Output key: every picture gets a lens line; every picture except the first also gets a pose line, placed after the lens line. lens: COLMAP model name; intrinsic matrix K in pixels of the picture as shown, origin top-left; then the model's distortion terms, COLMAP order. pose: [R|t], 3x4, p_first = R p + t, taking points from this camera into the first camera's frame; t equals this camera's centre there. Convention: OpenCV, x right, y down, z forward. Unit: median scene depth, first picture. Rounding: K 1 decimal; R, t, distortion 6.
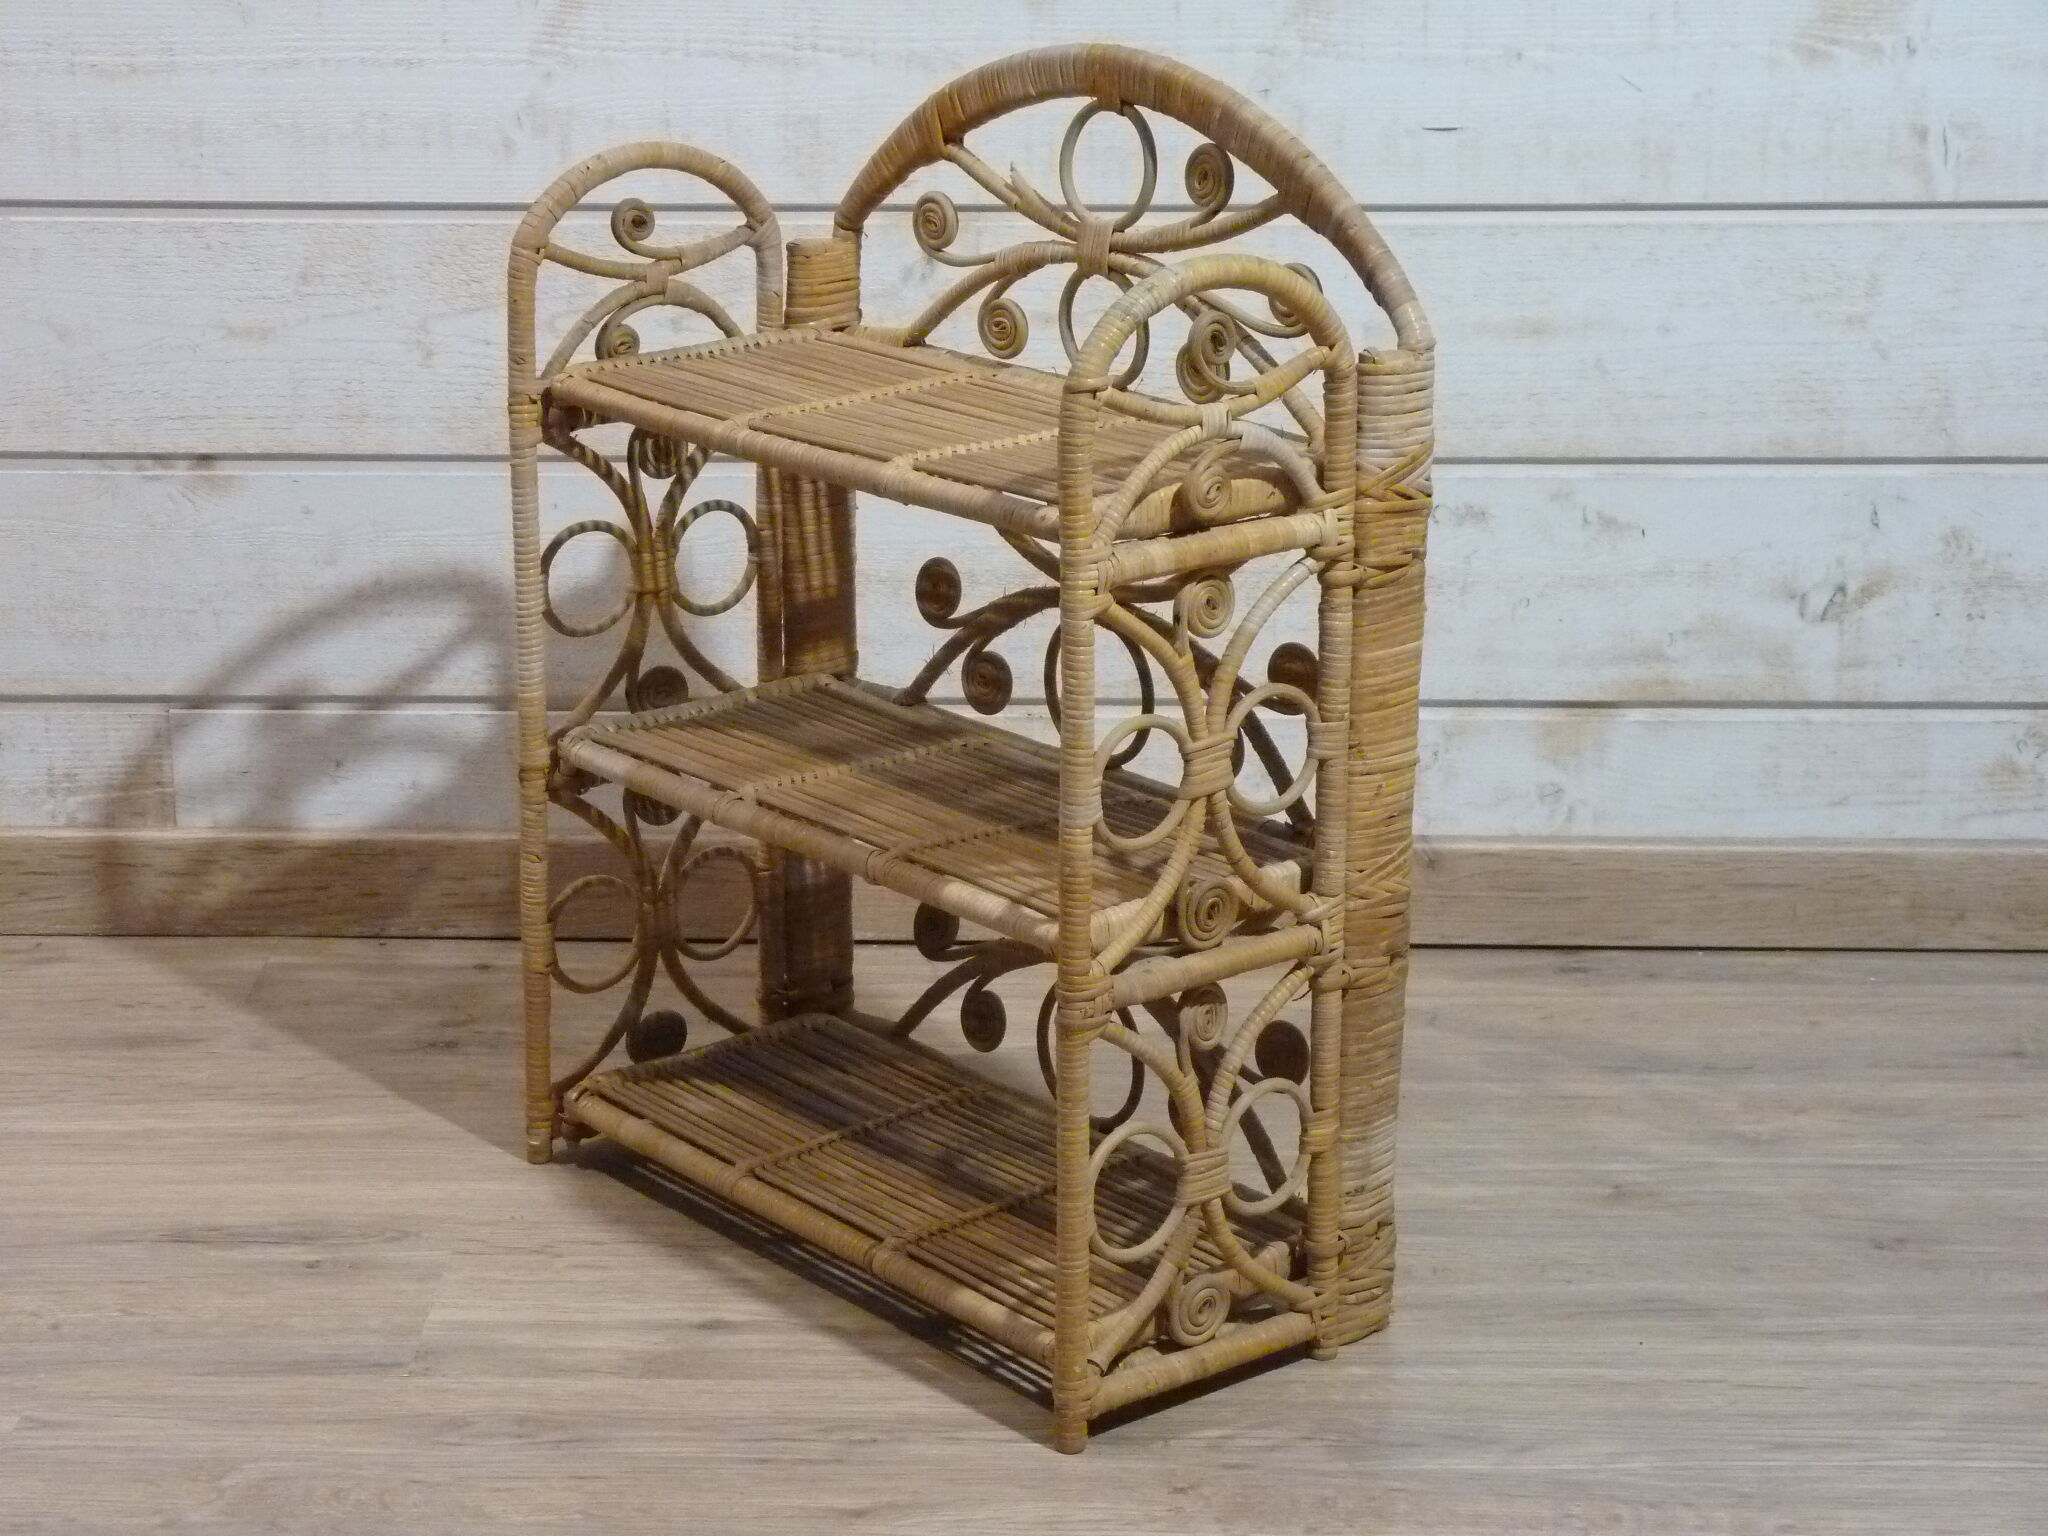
lens RADIAL K [[4109.3, 0, 1020.9], [0, 4109.3, 724.6], [0, 0, 1]] dist [0.056739, 0.474936]
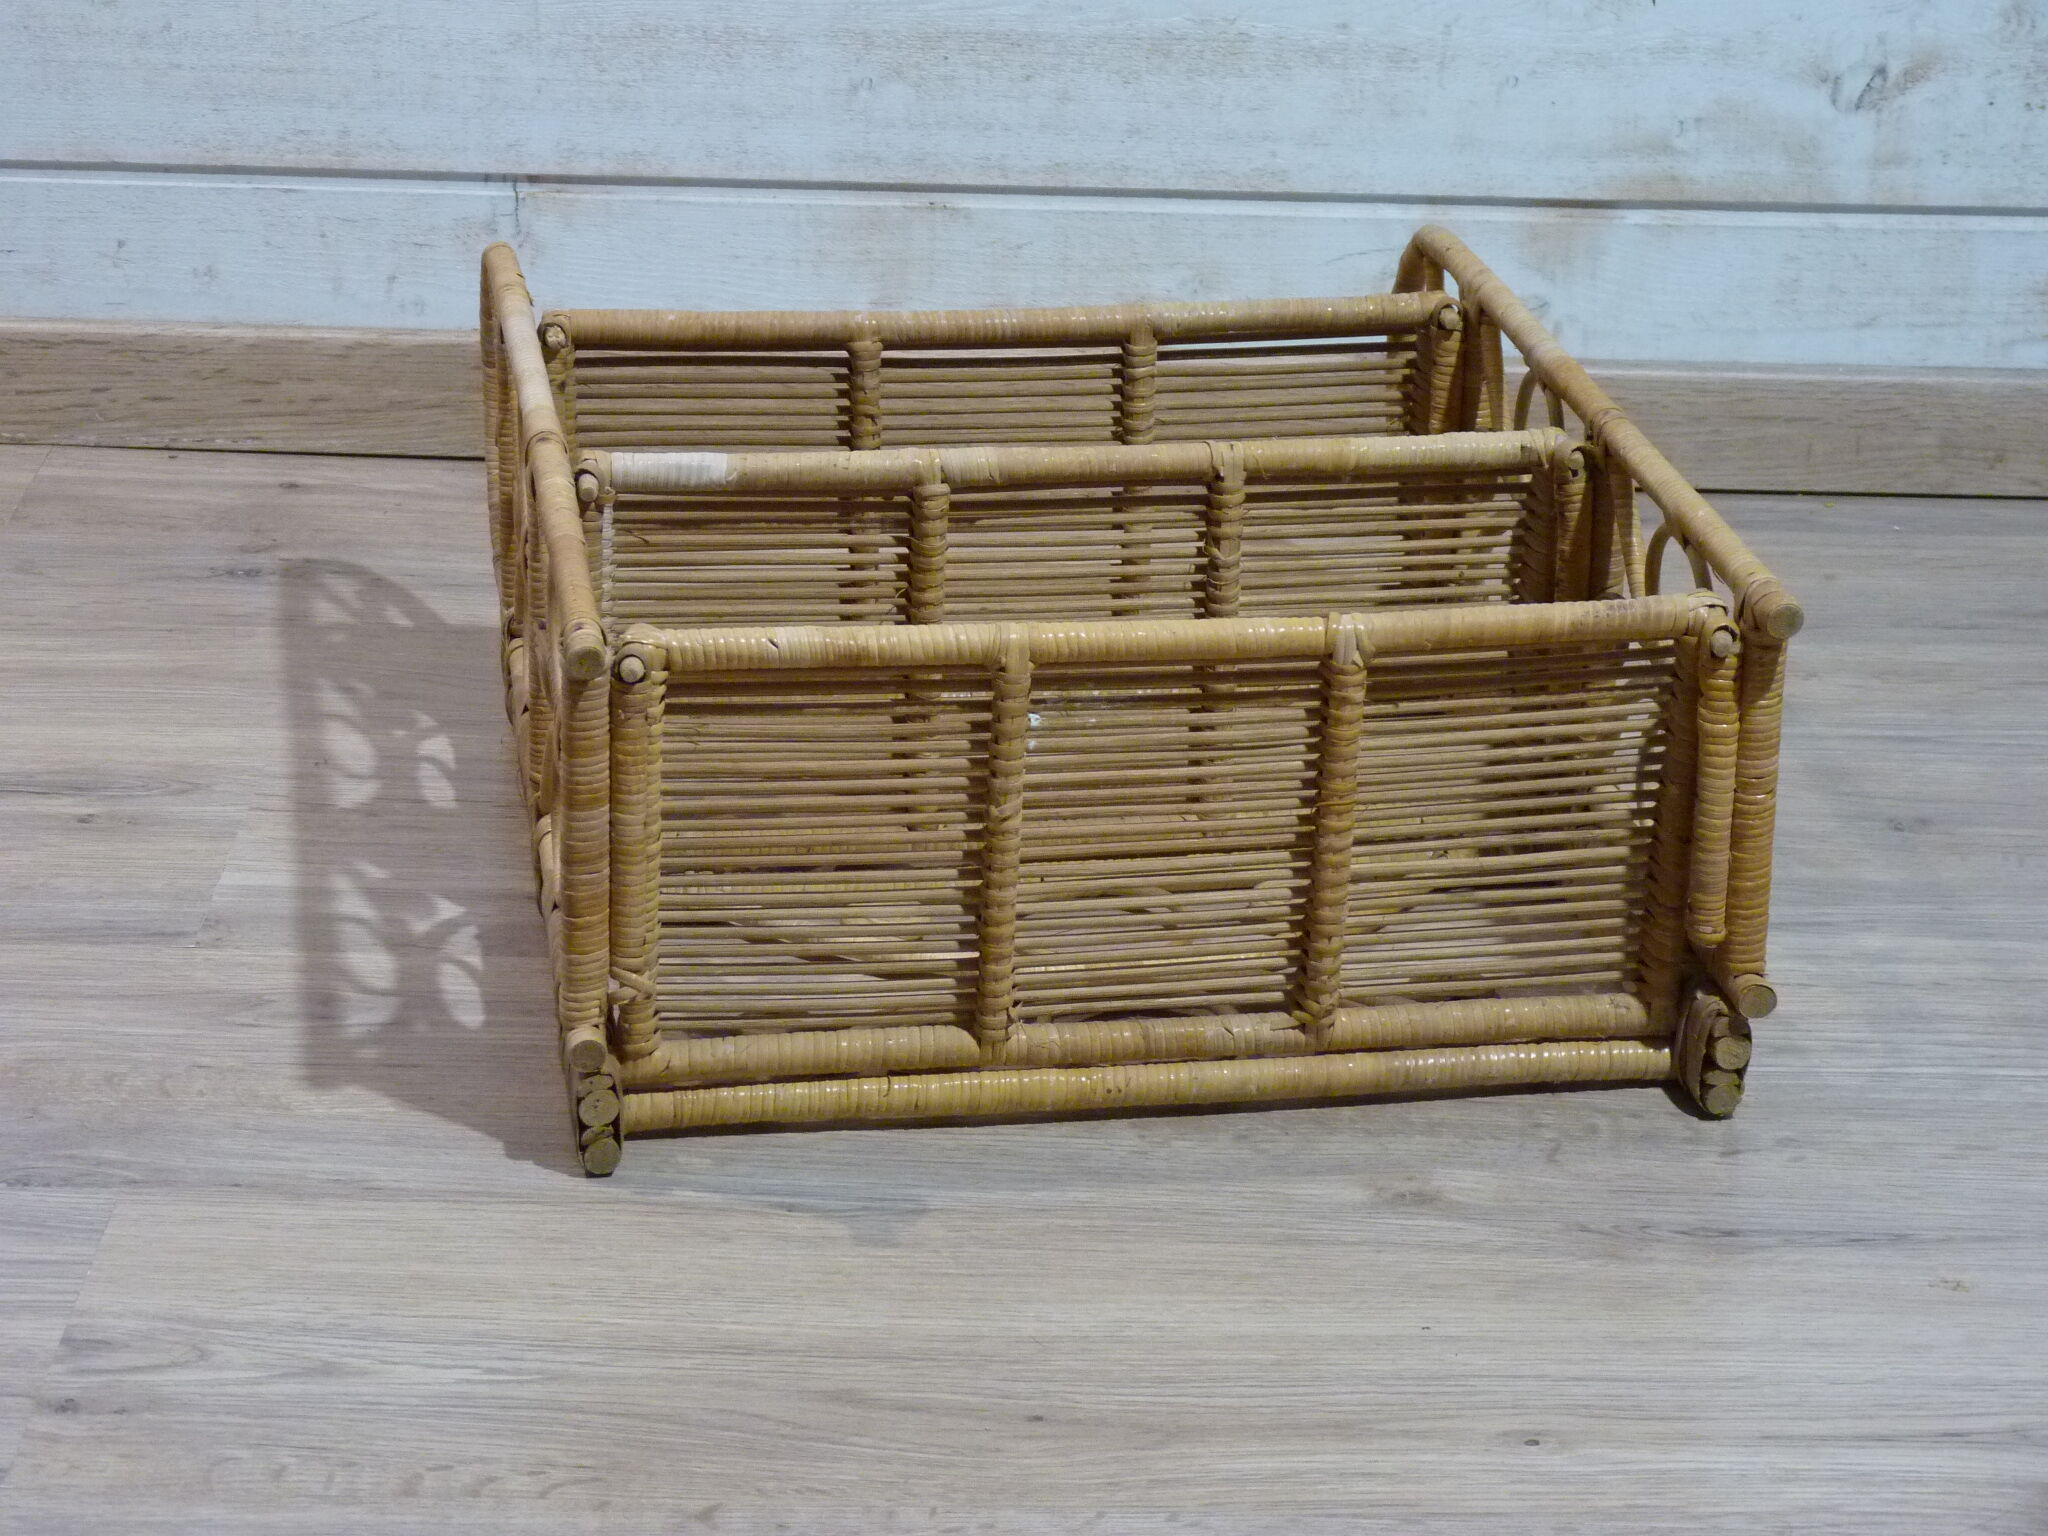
lens RADIAL K [[4531.4, 0, 1024.0], [0, 4531.4, 768.0], [0, 0, 1]] dist [0.079588, -0.073911]
pose [[0.999553, 0.016962, 0.024633, 0.000060], [-0.019531, 0.993948, 0.108103, 0.012553], [-0.022650, -0.108536, 0.993834, 0.049275]]
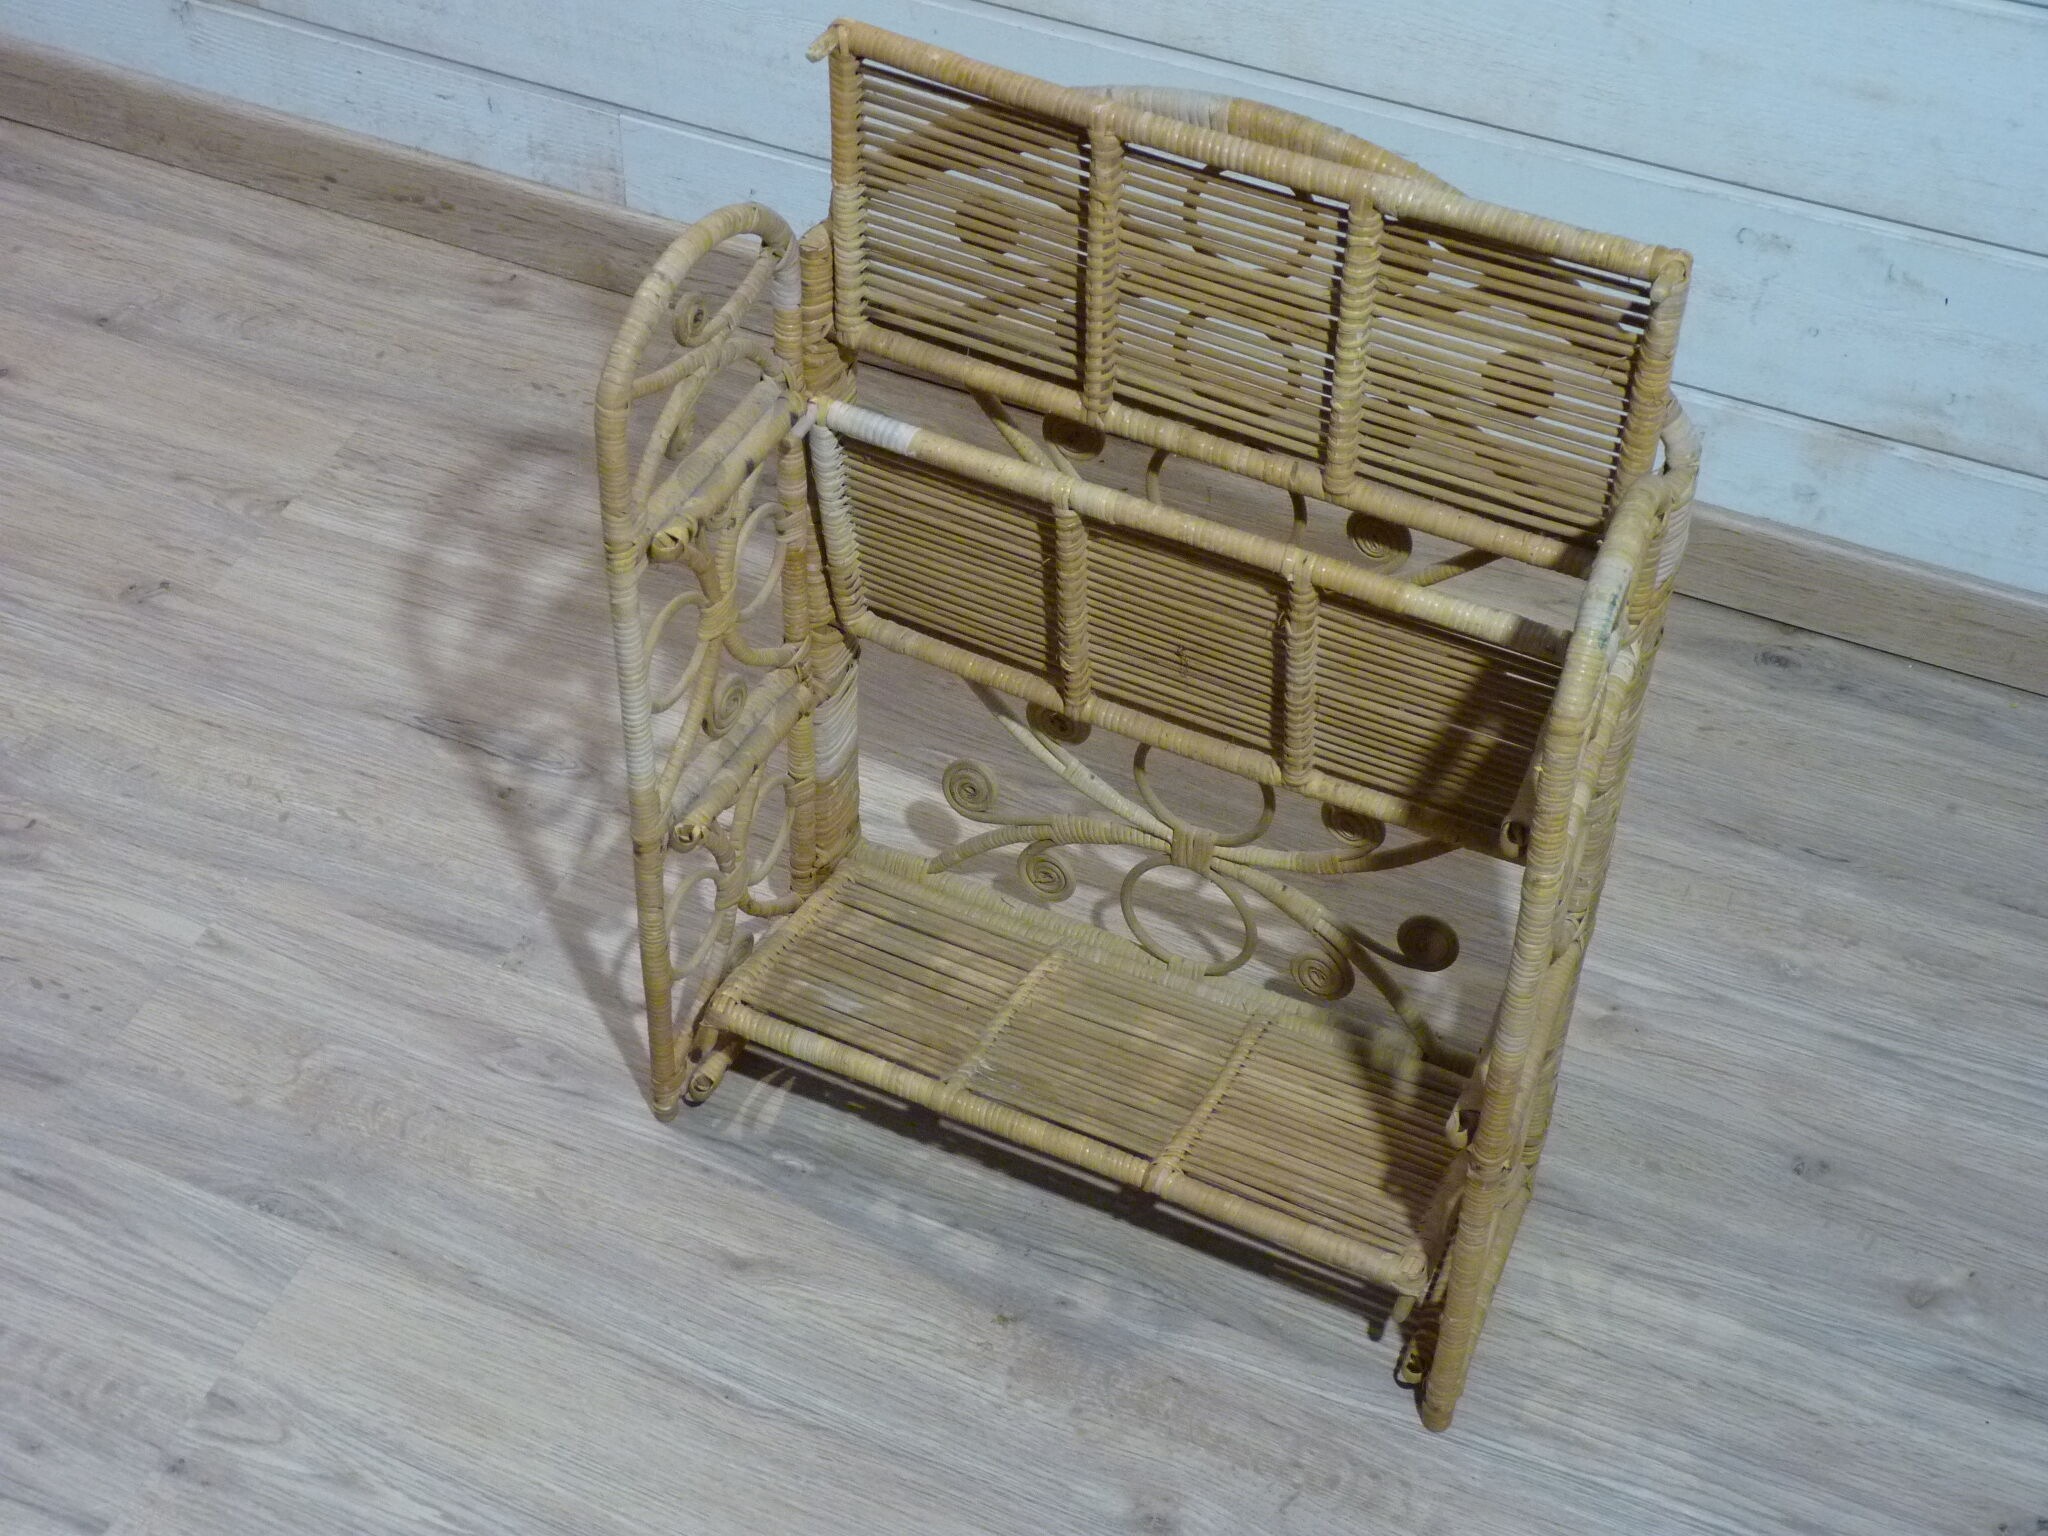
lens RADIAL K [[3144.9, 0, 1024.0], [0, 3144.9, 768.0], [0, 0, 1]] dist [0.067472, 0.108838]
pose [[0.922892, 0.285122, -0.258797, 0.181968], [-0.123100, 0.855293, 0.503310, -0.316537], [0.364852, -0.432643, 0.824441, 0.254712]]
